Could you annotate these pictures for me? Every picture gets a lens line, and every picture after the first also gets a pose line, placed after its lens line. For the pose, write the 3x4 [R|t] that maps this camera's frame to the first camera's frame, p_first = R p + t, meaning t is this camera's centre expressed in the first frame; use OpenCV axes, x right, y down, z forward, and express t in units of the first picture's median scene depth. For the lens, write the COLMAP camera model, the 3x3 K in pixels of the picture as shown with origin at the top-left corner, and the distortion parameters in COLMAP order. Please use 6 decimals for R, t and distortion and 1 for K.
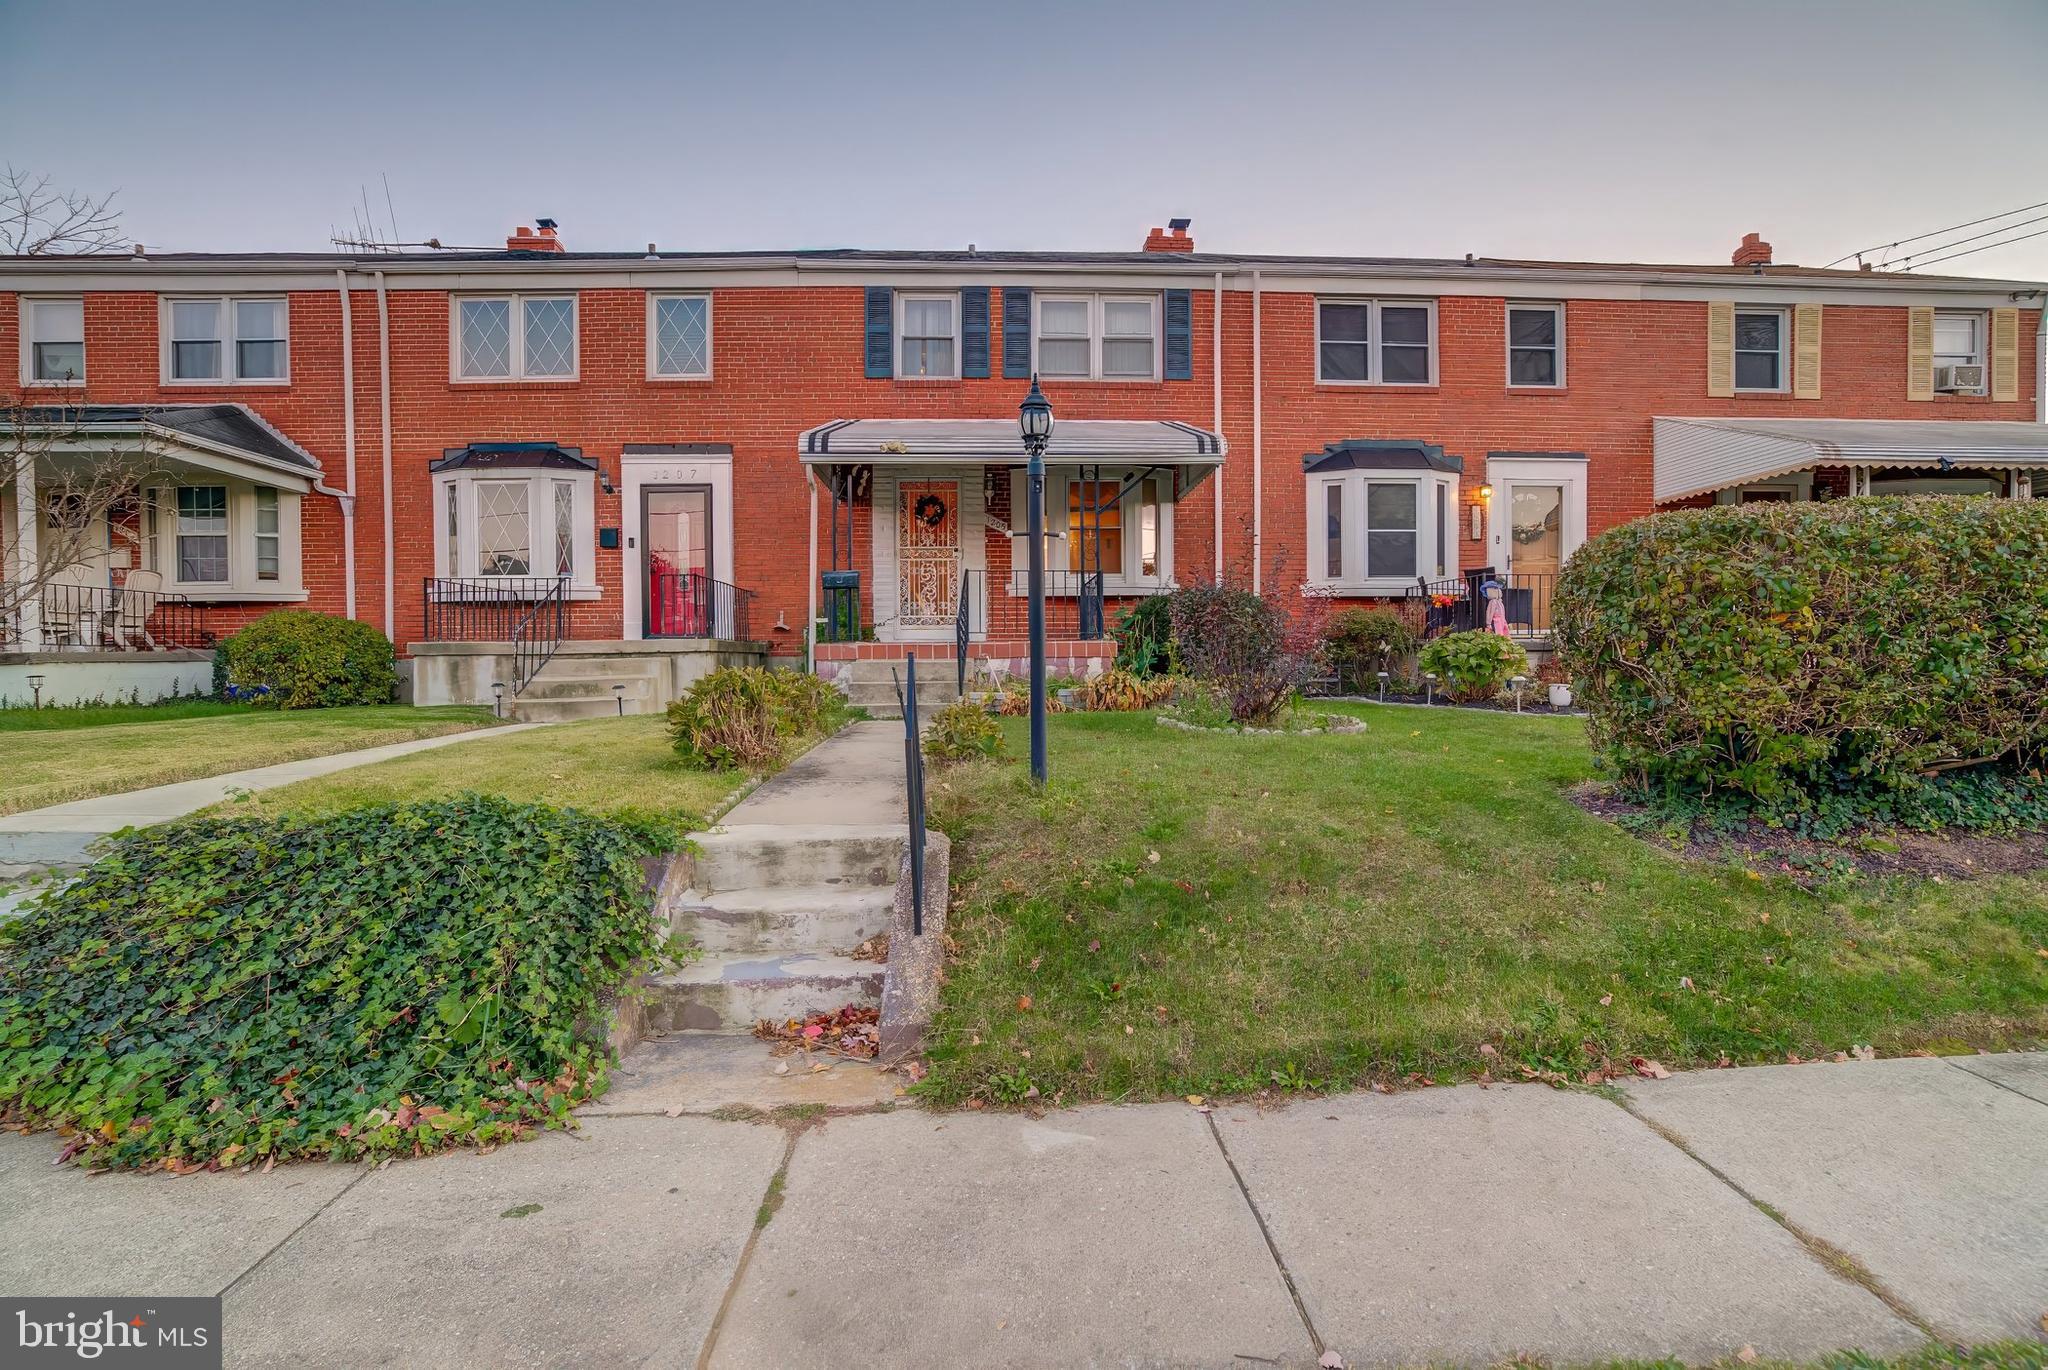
lens RADIAL K [[942.2, 0, 1024.0], [0, 942.2, 685.0], [0, 0, 1]] dist [-0.064888, 0.024300]
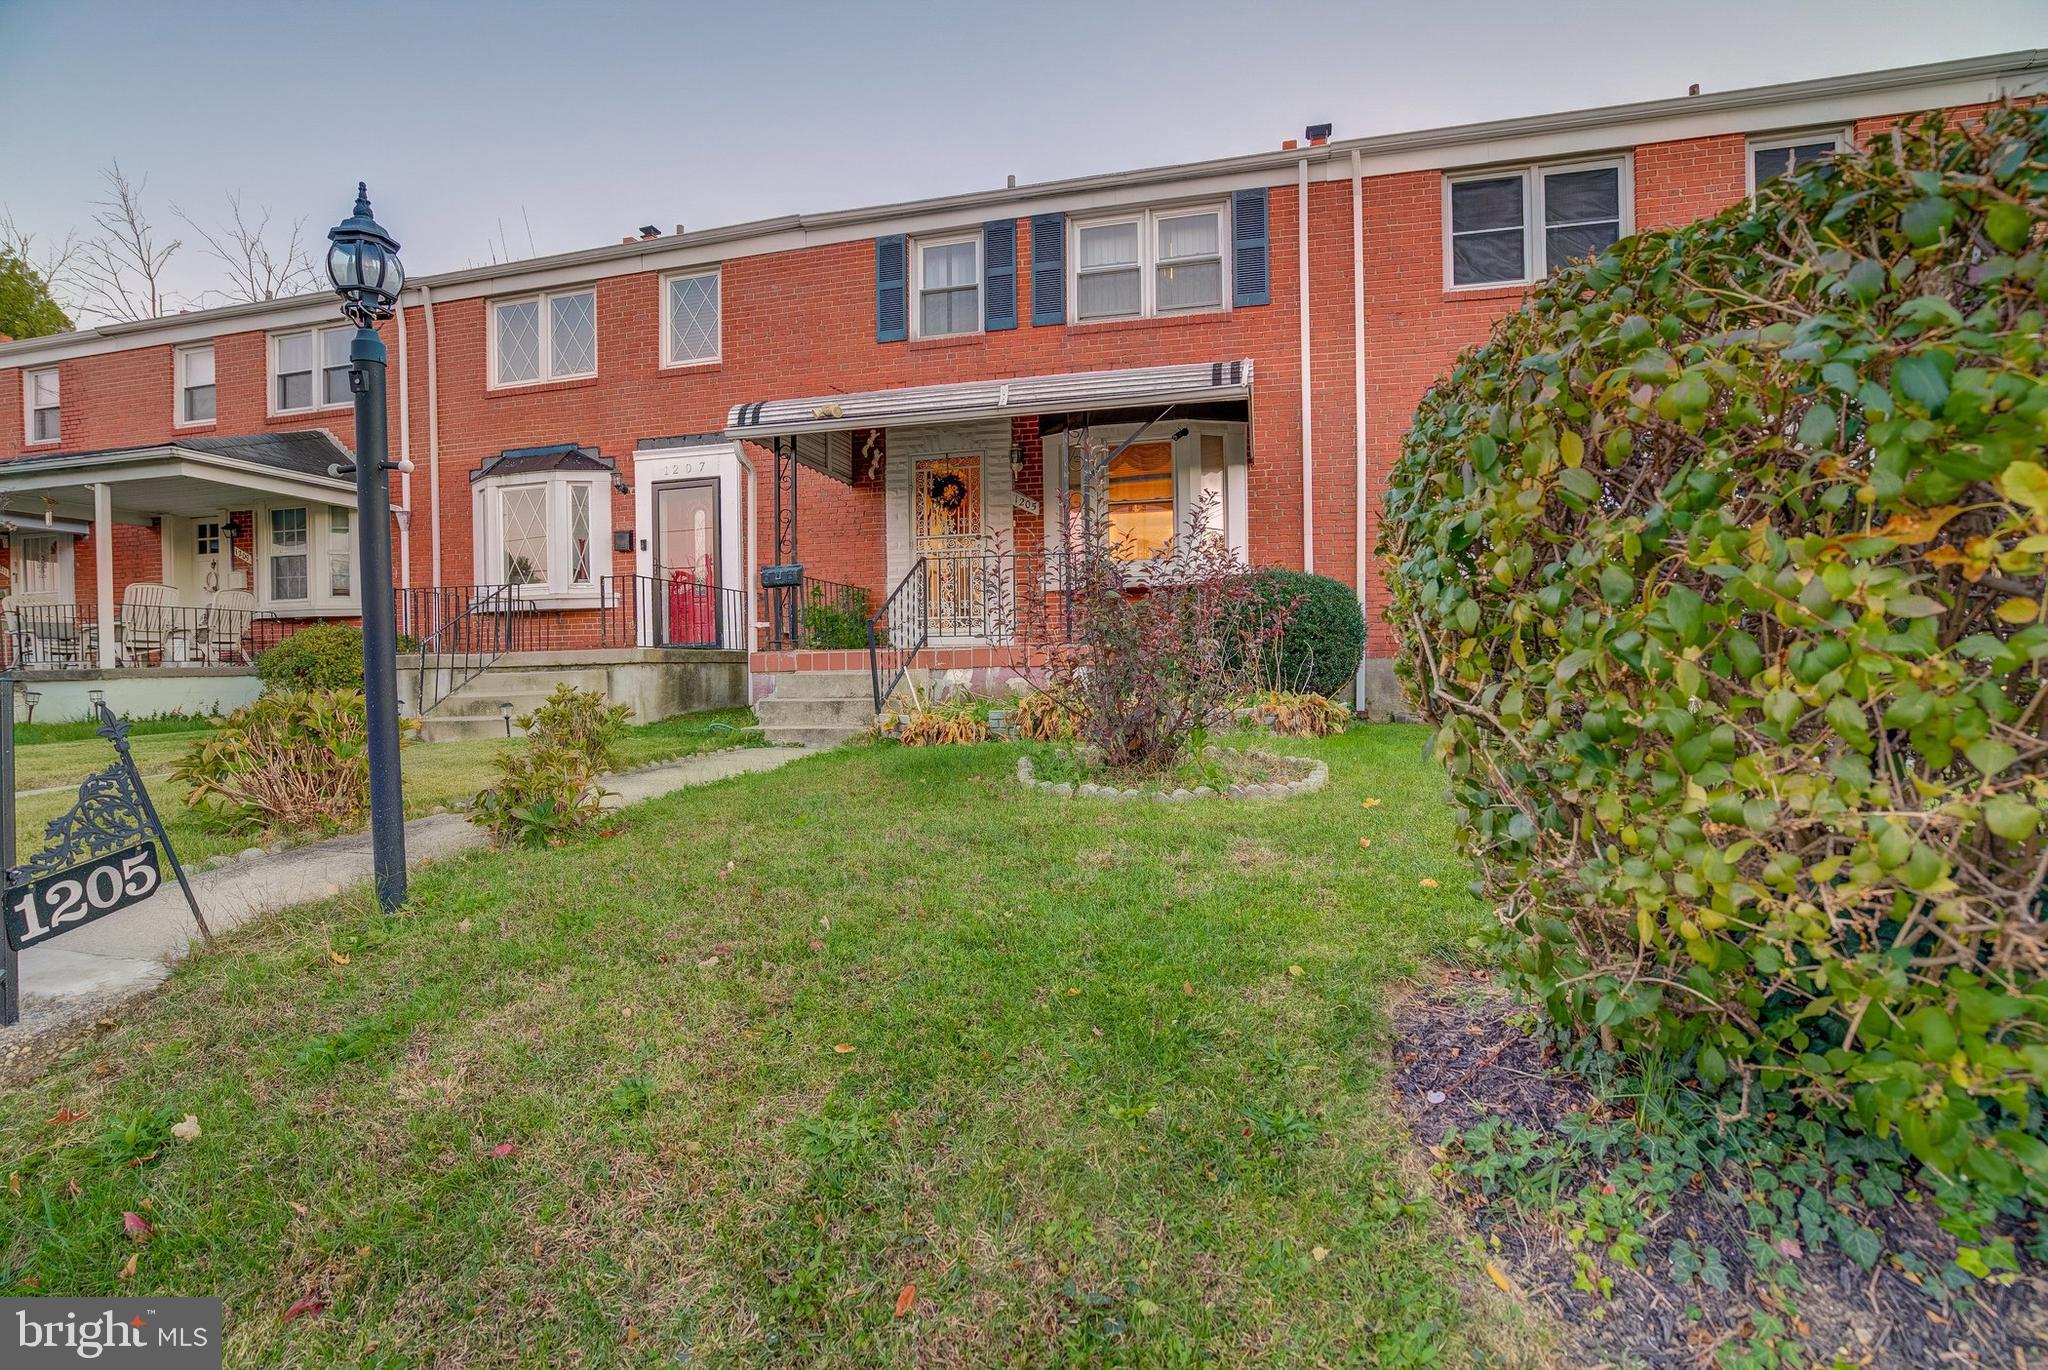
lens RADIAL K [[942.2, 0, 1024.0], [0, 942.2, 685.0], [0, 0, 1]] dist [-0.064888, 0.024300]
pose [[0.960045, -0.001201, -0.279841, 0.201937], [0.000064, 0.999992, -0.004074, -0.009272], [0.279844, 0.003893, 0.960038, 0.211970]]
